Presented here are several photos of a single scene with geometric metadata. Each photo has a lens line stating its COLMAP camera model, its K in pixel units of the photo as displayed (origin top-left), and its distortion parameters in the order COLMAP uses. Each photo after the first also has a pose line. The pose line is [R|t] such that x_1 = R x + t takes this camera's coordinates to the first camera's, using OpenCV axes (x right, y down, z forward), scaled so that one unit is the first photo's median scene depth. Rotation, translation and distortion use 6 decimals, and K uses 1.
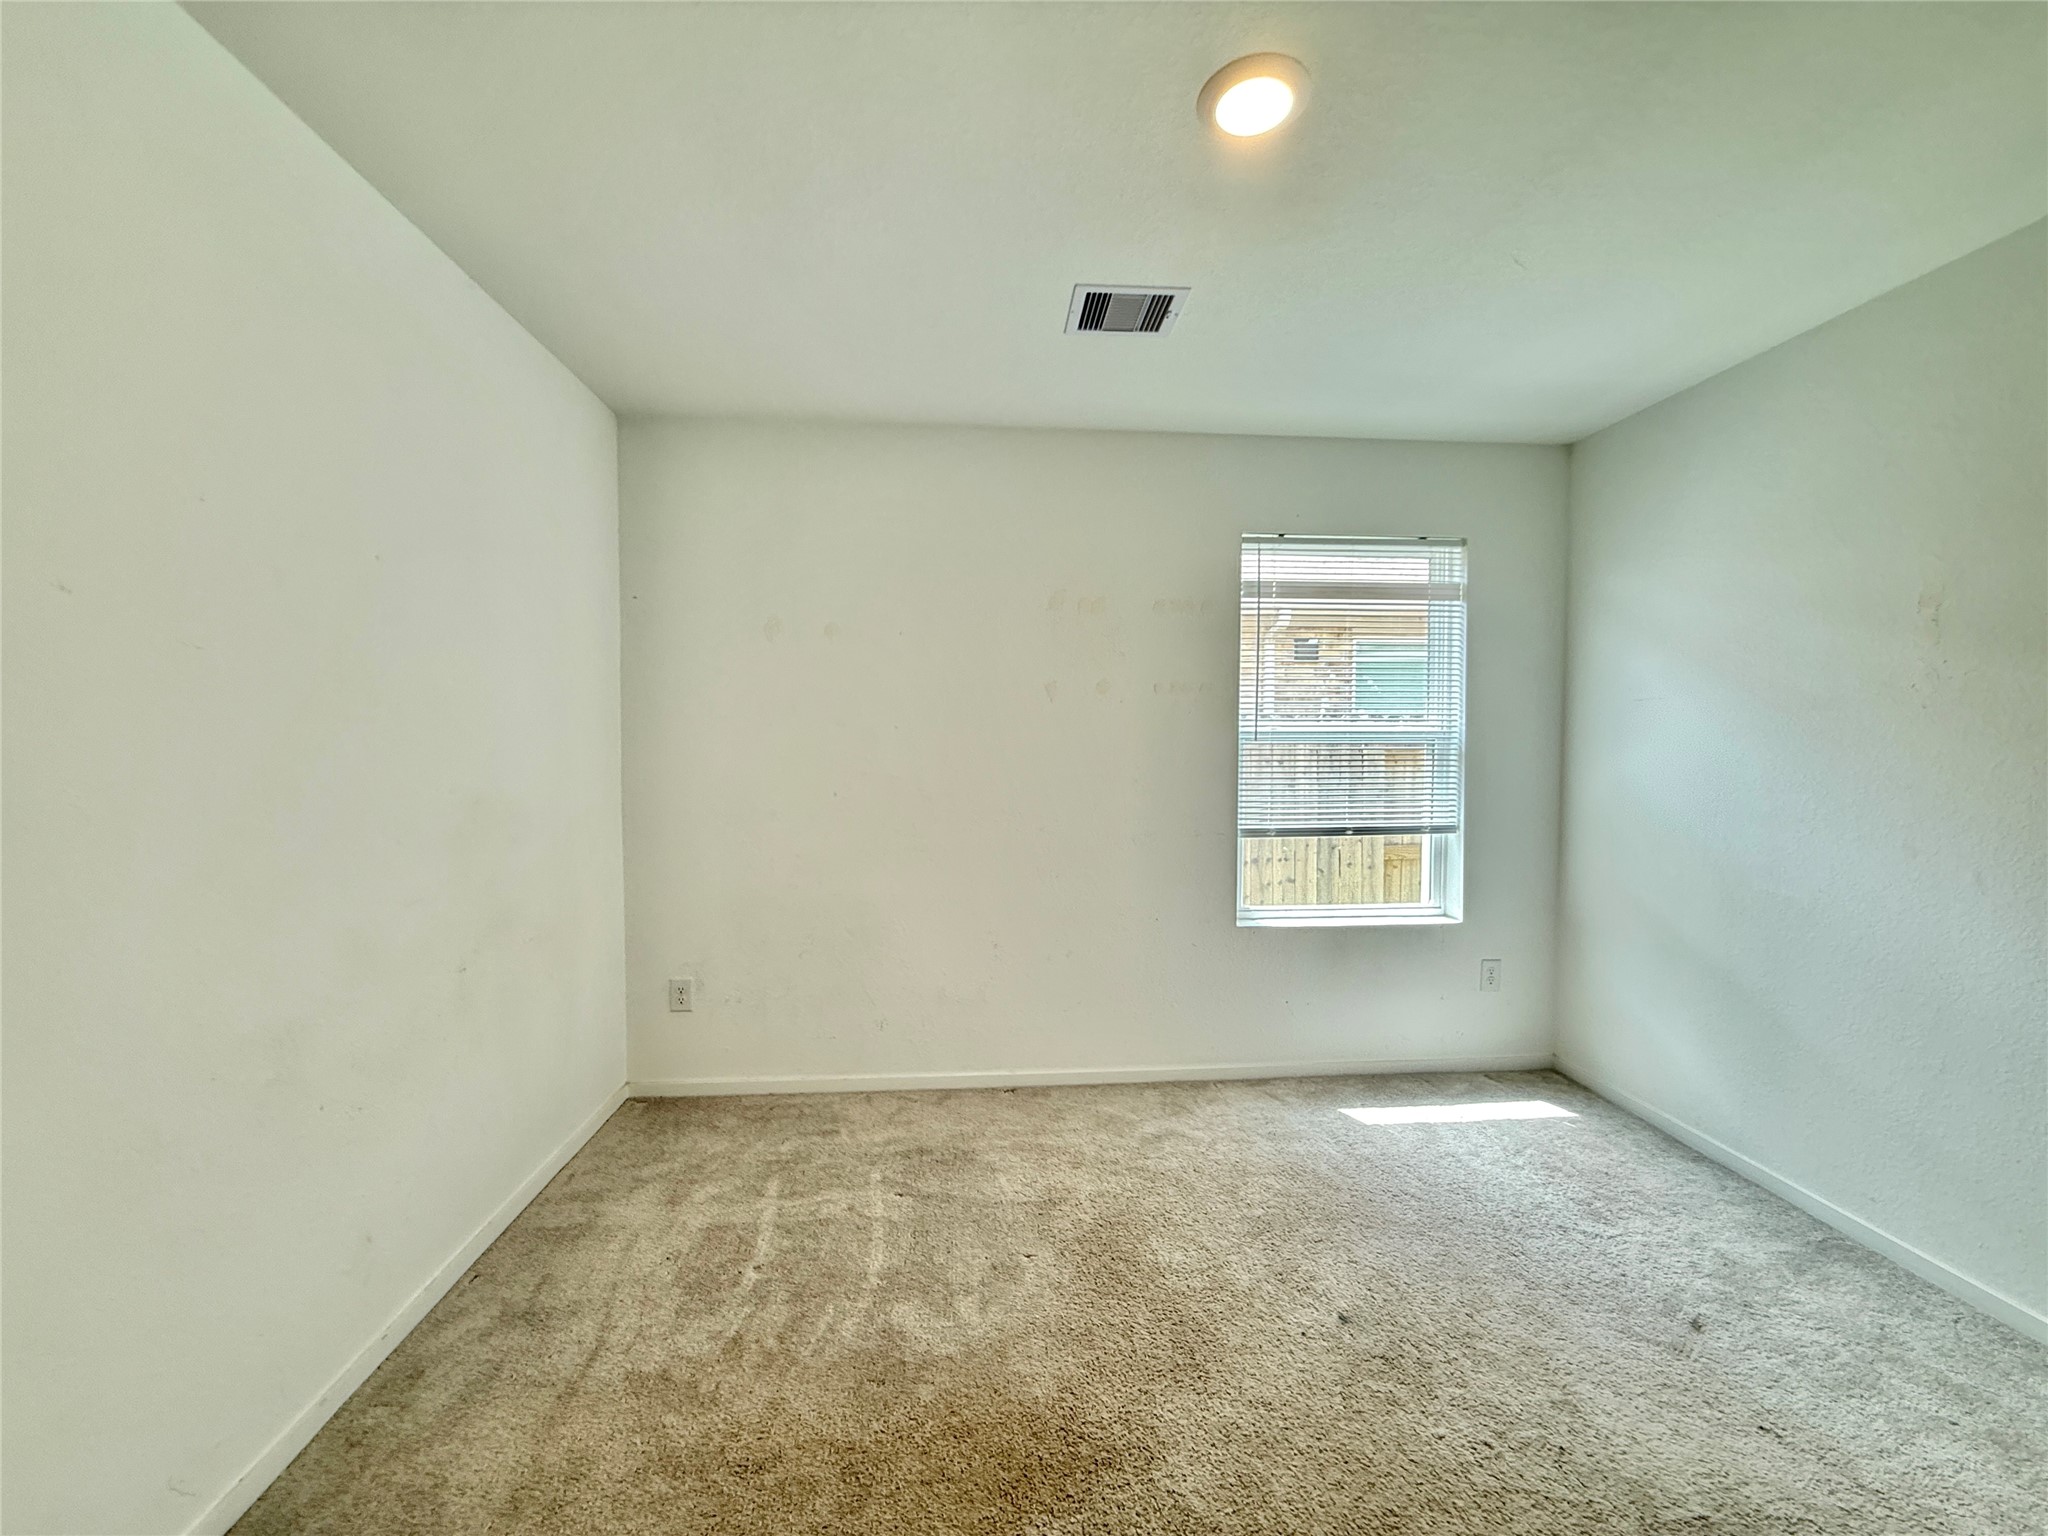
lens RADIAL K [[828.0, 0, 1027.8], [0, 828.0, 766.4], [0, 0, 1]] dist [0.001915, -0.000173]
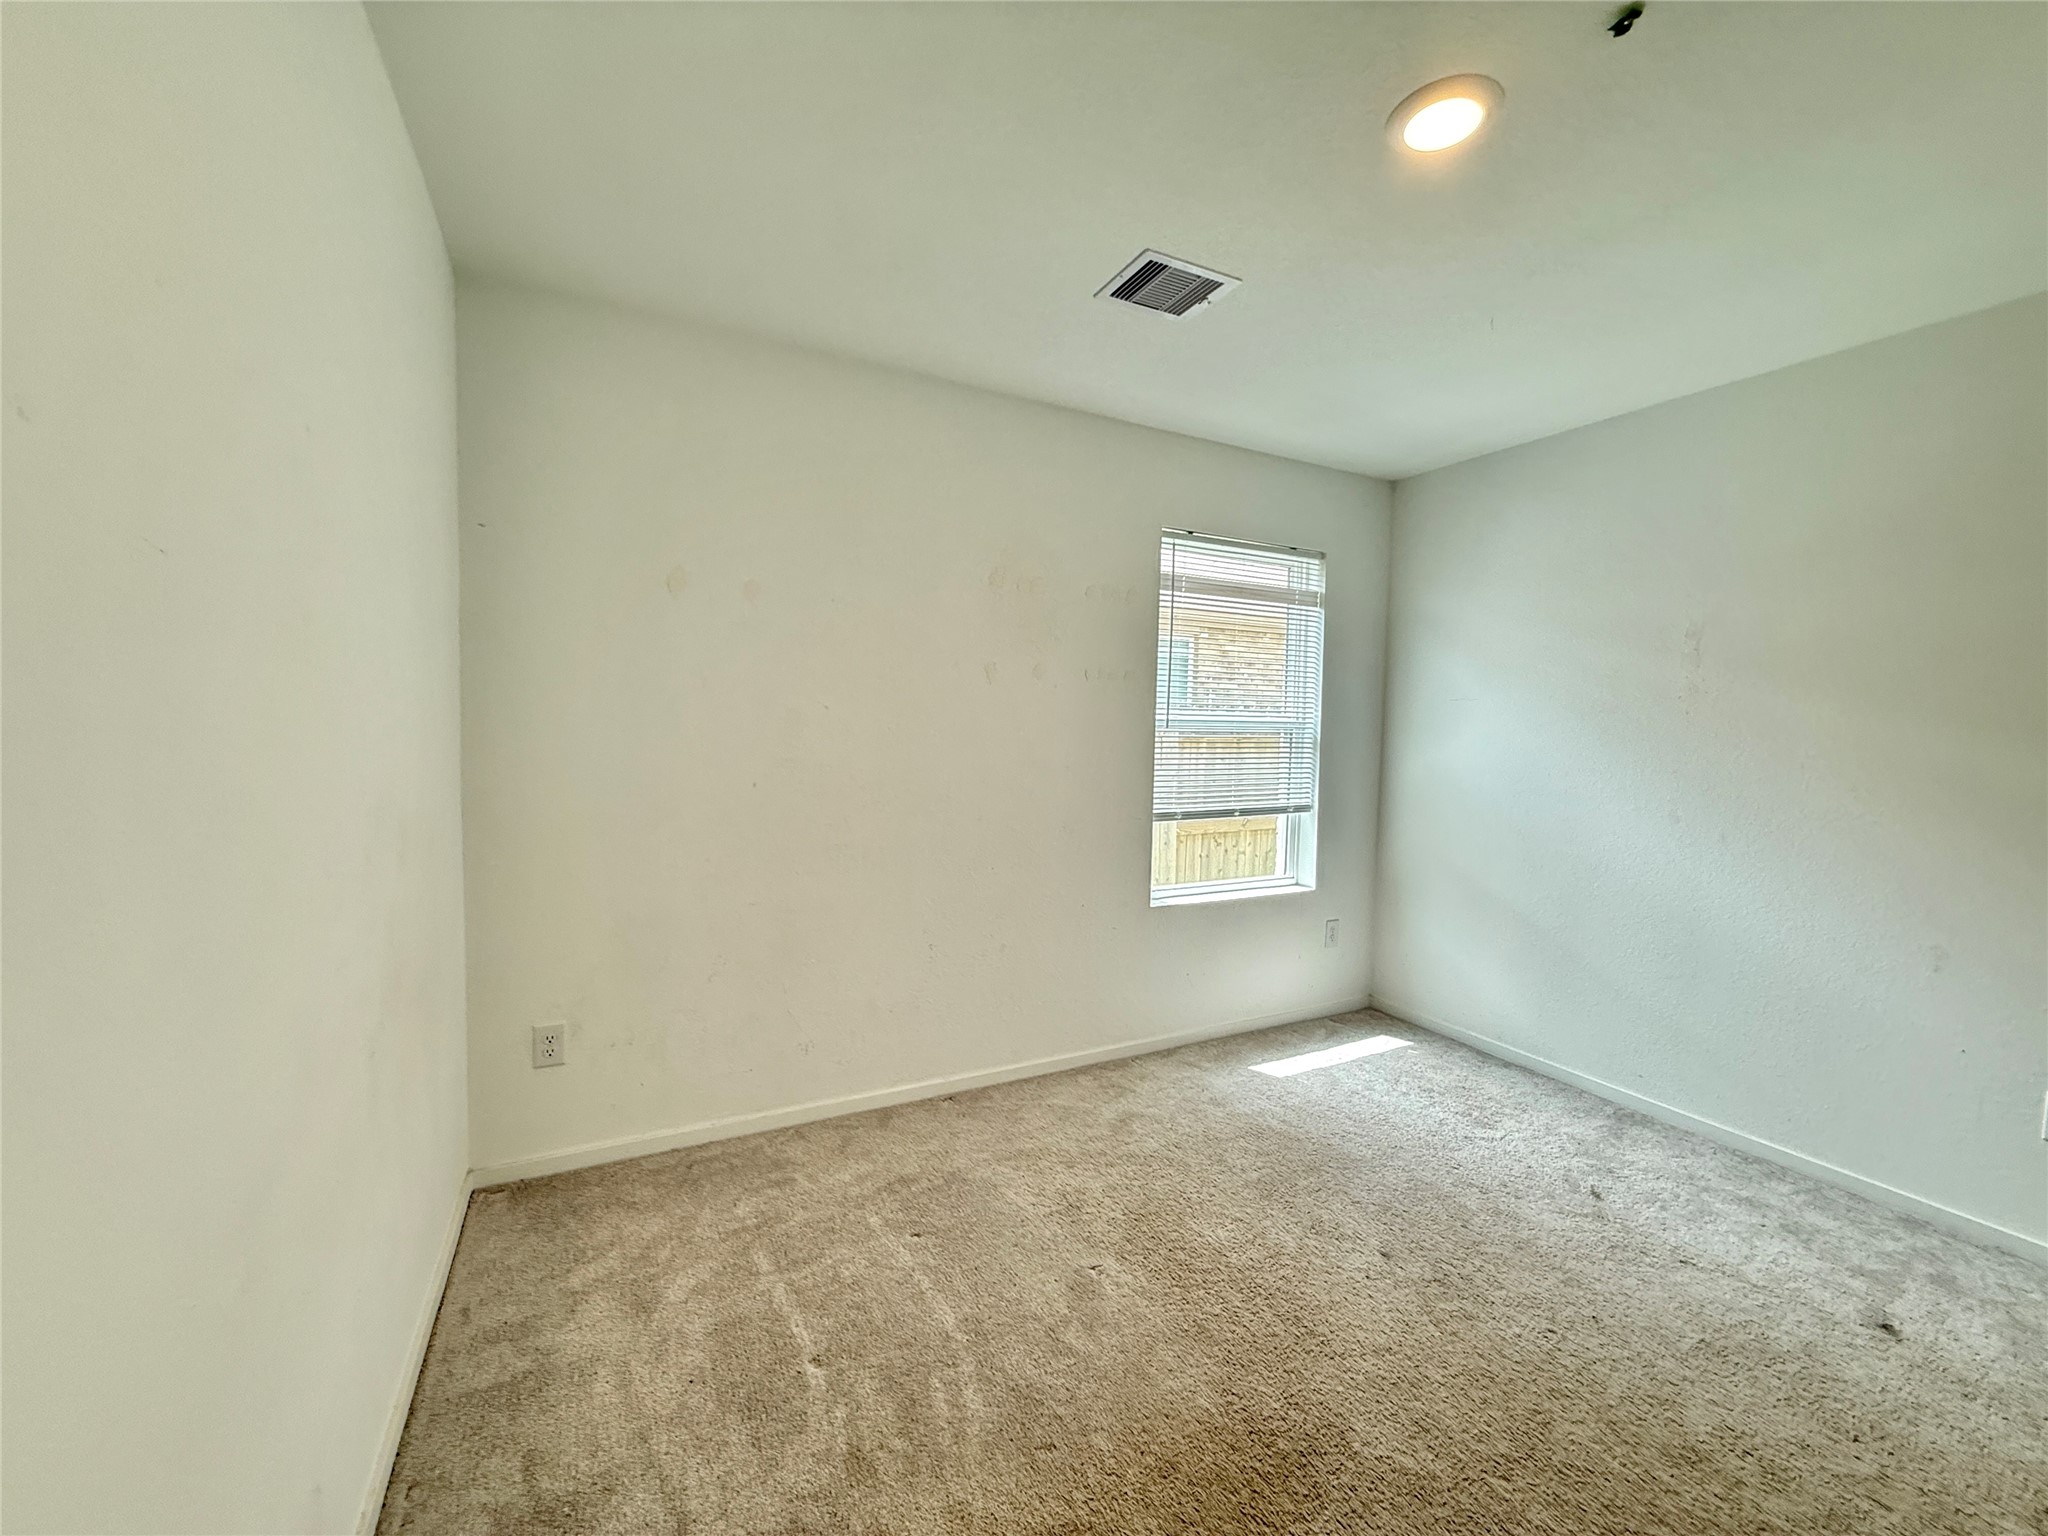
lens RADIAL K [[828.0, 0, 1022.4], [0, 828.0, 765.6], [0, 0, 1]] dist [0.001915, -0.000173]
pose [[0.919868, -0.003246, 0.392214, -0.345533], [-0.005845, 0.999741, 0.021984, -0.006713], [-0.392183, -0.022515, 0.919611, 0.128365]]
